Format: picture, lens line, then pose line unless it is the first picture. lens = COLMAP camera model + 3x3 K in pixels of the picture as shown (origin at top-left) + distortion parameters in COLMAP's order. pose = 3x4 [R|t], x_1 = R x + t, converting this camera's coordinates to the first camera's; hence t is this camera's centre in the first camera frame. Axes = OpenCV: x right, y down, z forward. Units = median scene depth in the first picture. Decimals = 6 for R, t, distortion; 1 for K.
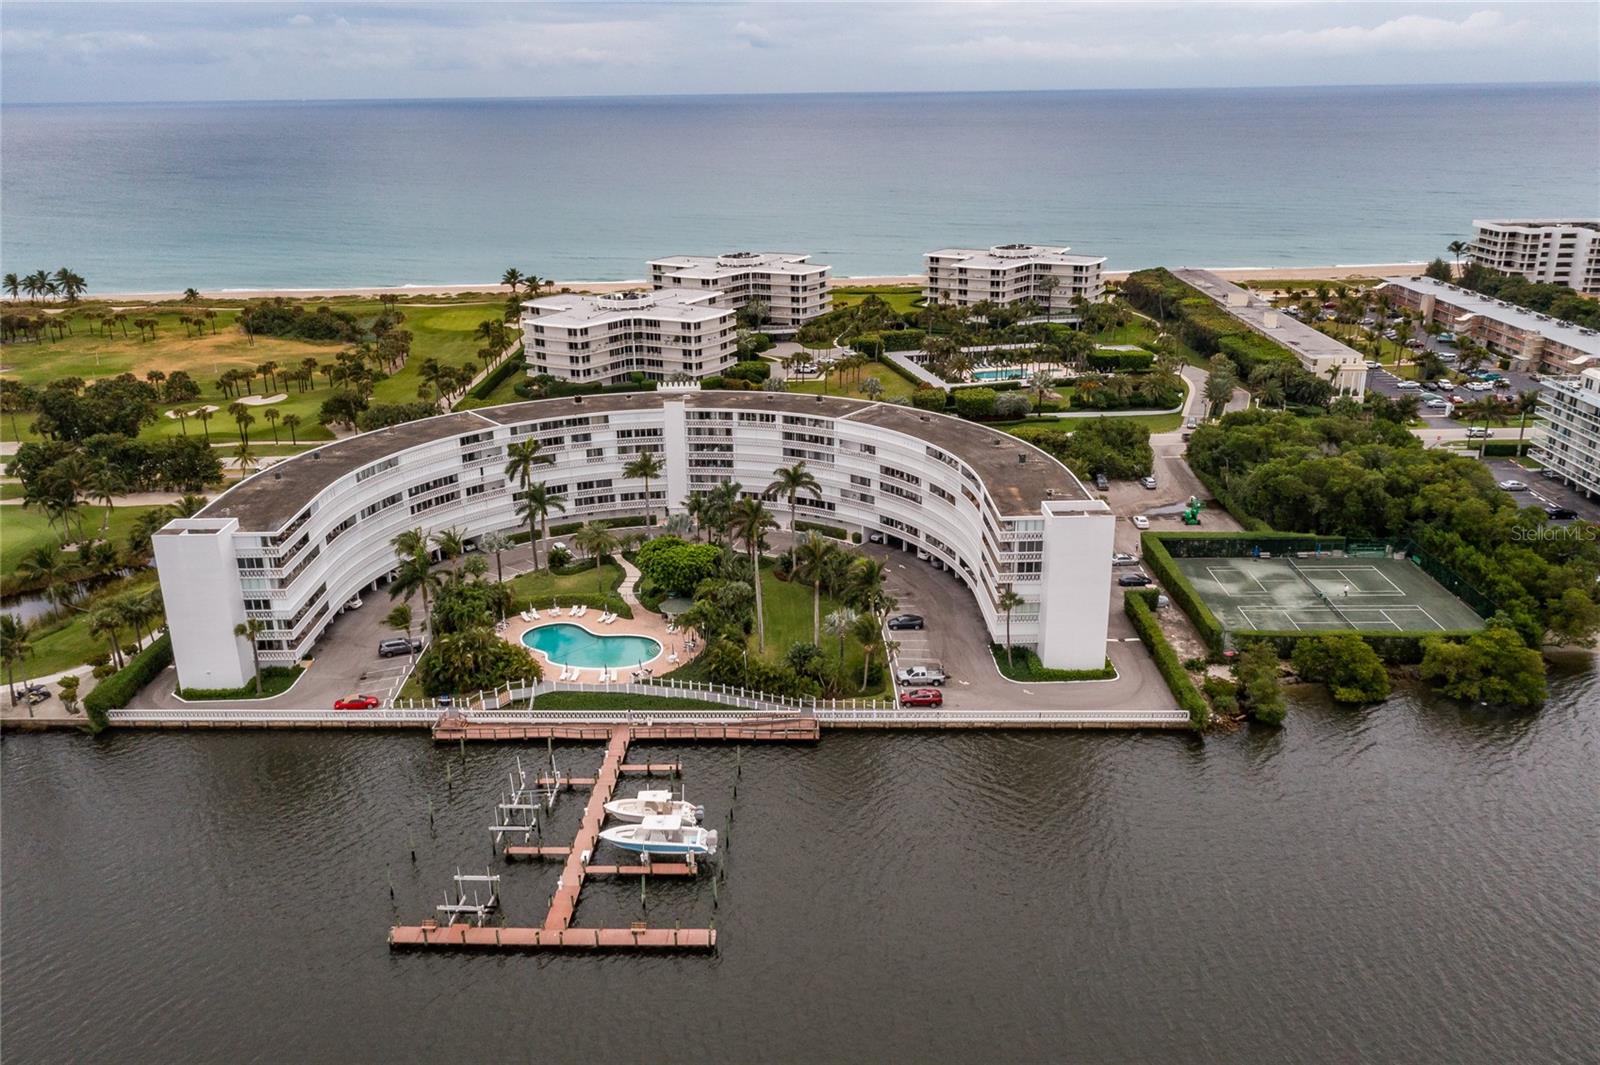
lens RADIAL K [[1273.8, 0, 800.8], [0, 1273.8, 524.6], [0, 0, 1]] dist [0.000448, 0.006754]
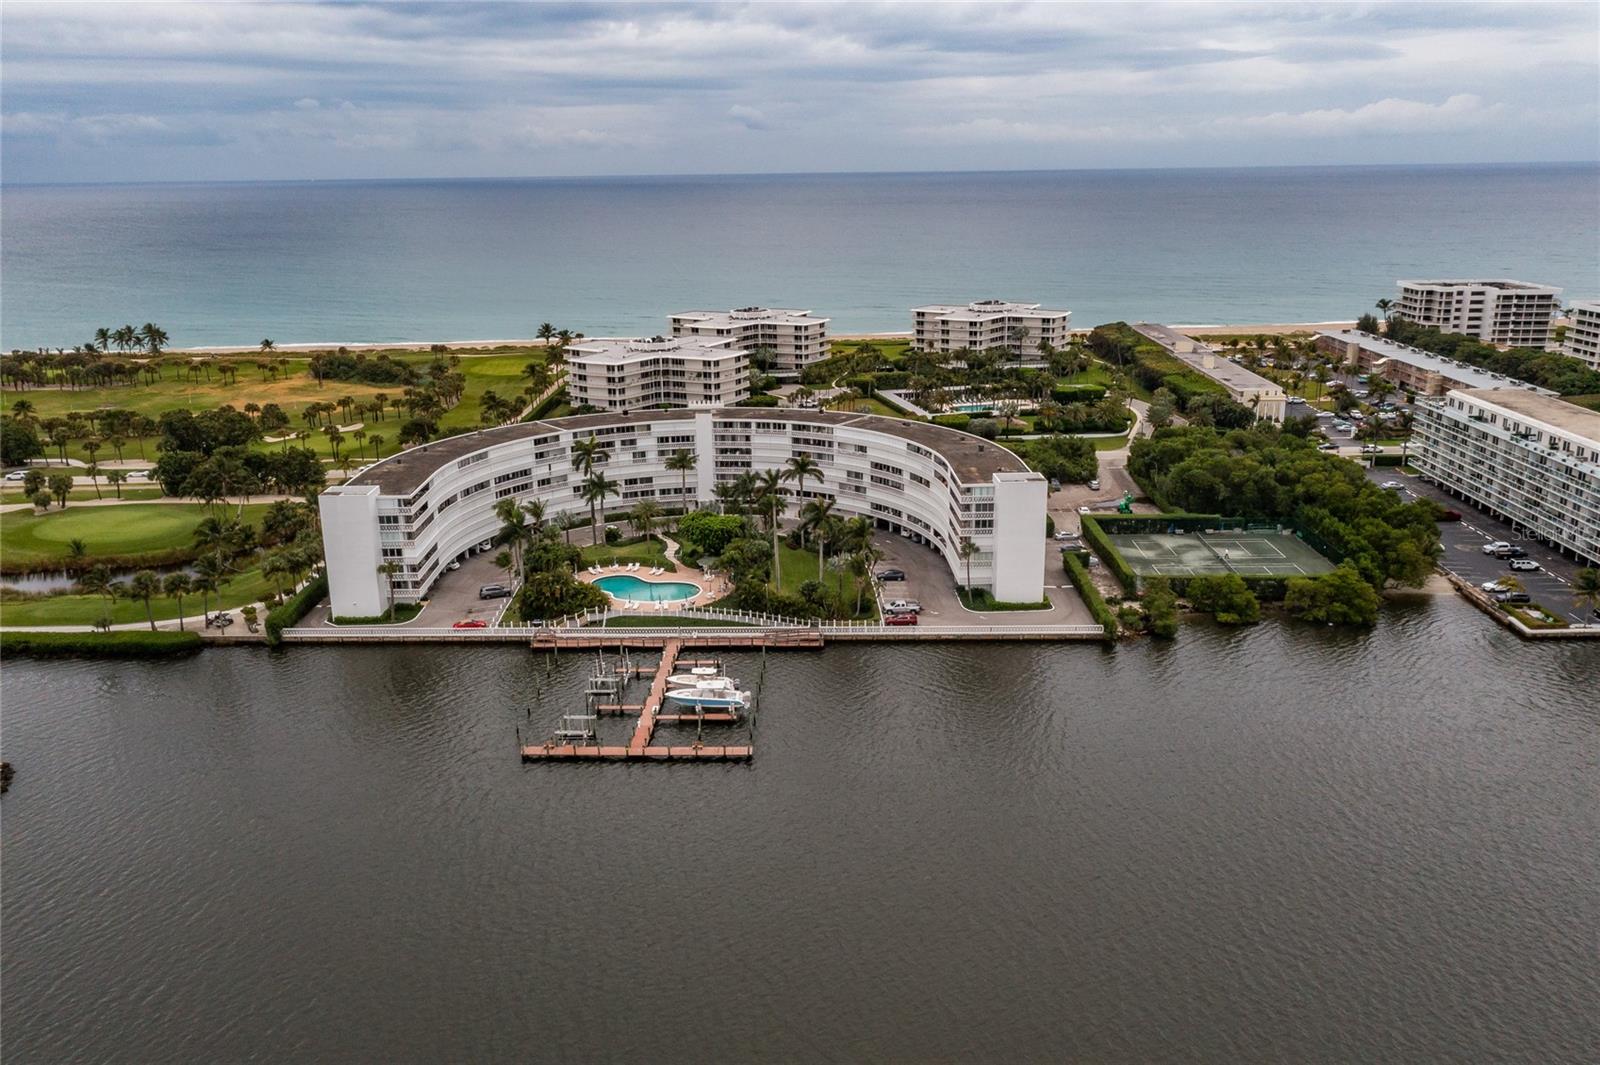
lens RADIAL K [[1273.8, 0, 802.7], [0, 1273.8, 540.4], [0, 0, 1]] dist [0.000448, 0.006754]
pose [[0.999991, -0.001778, 0.003896, -0.008132], [0.001956, 0.998934, -0.046124, 0.079189], [-0.003809, 0.046131, 0.998928, -0.216331]]
